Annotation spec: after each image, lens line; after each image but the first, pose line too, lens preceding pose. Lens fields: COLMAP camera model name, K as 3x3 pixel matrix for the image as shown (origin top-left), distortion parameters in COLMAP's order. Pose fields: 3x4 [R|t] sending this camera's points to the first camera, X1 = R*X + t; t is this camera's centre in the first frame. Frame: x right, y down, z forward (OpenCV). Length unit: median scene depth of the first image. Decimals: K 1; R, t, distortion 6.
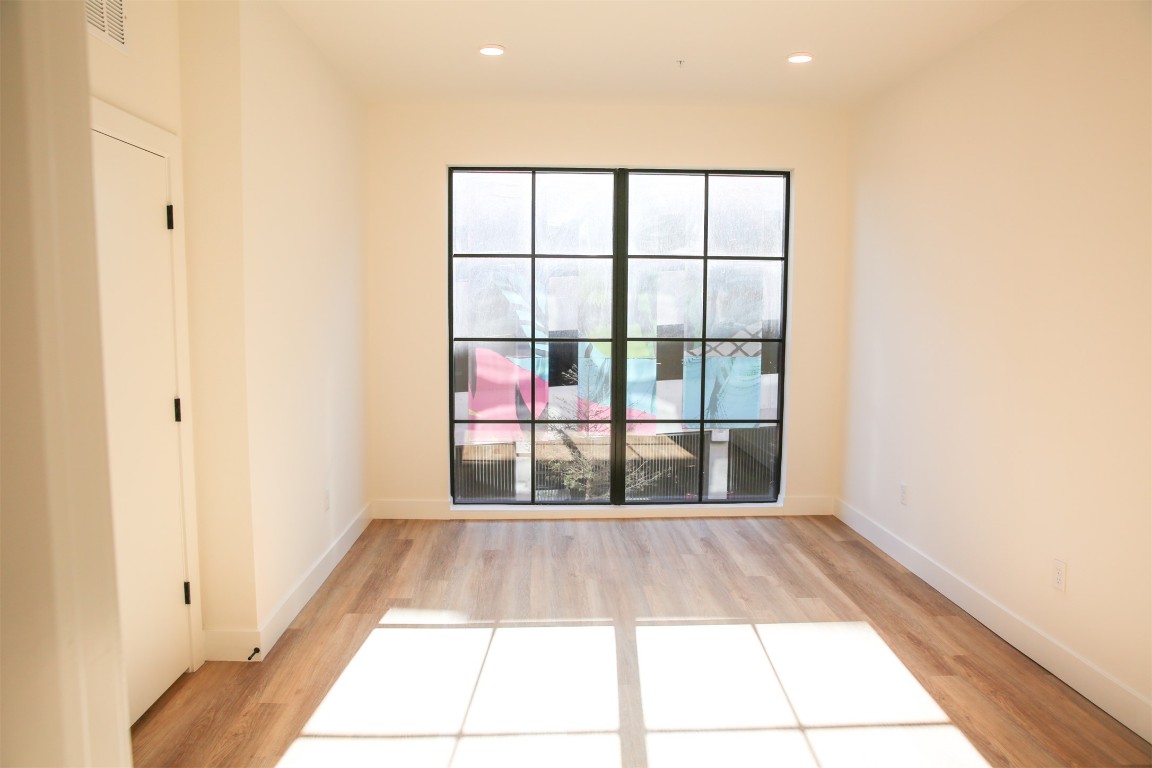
lens RADIAL K [[791.9, 0, 576.0], [0, 791.9, 384.0], [0, 0, 1]] dist [-0.109344, 0.098343]
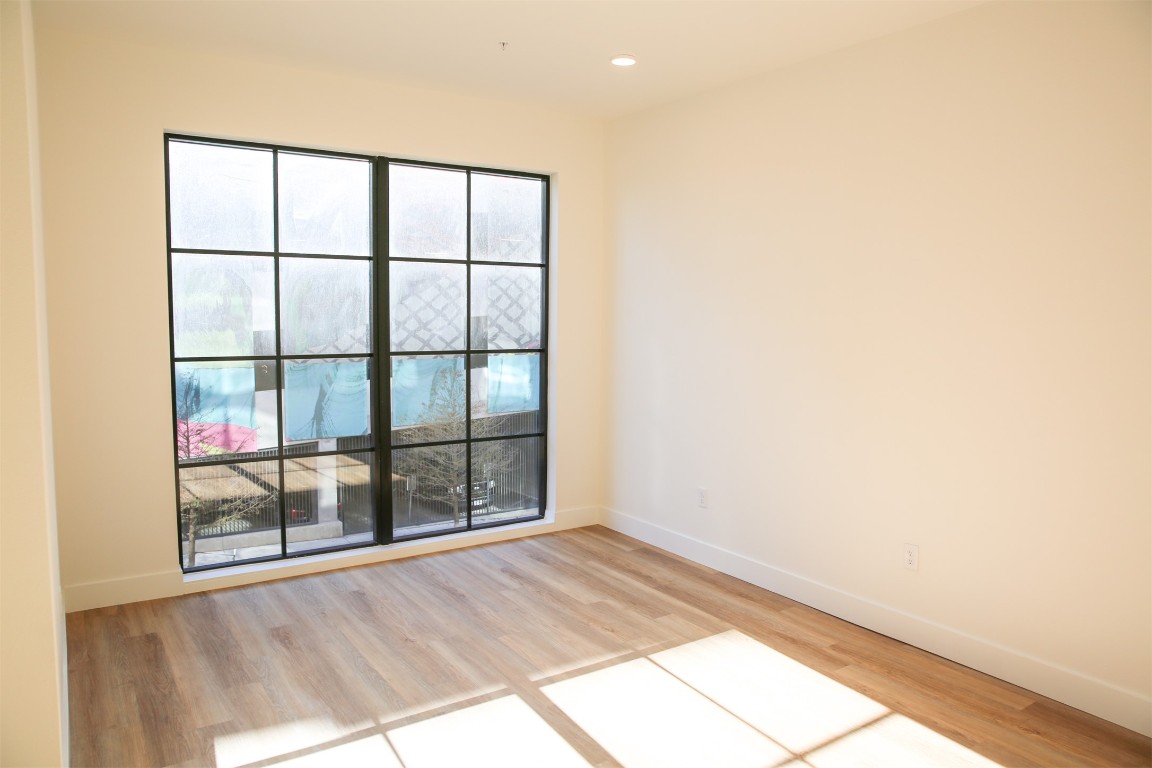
lens RADIAL K [[791.9, 0, 576.0], [0, 791.9, 384.0], [0, 0, 1]] dist [-0.109344, 0.098343]
pose [[0.852926, -0.044336, 0.520145, -0.235156], [0.045607, 0.998906, 0.010358, -0.025281], [-0.520035, 0.014887, 0.854015, 0.170837]]
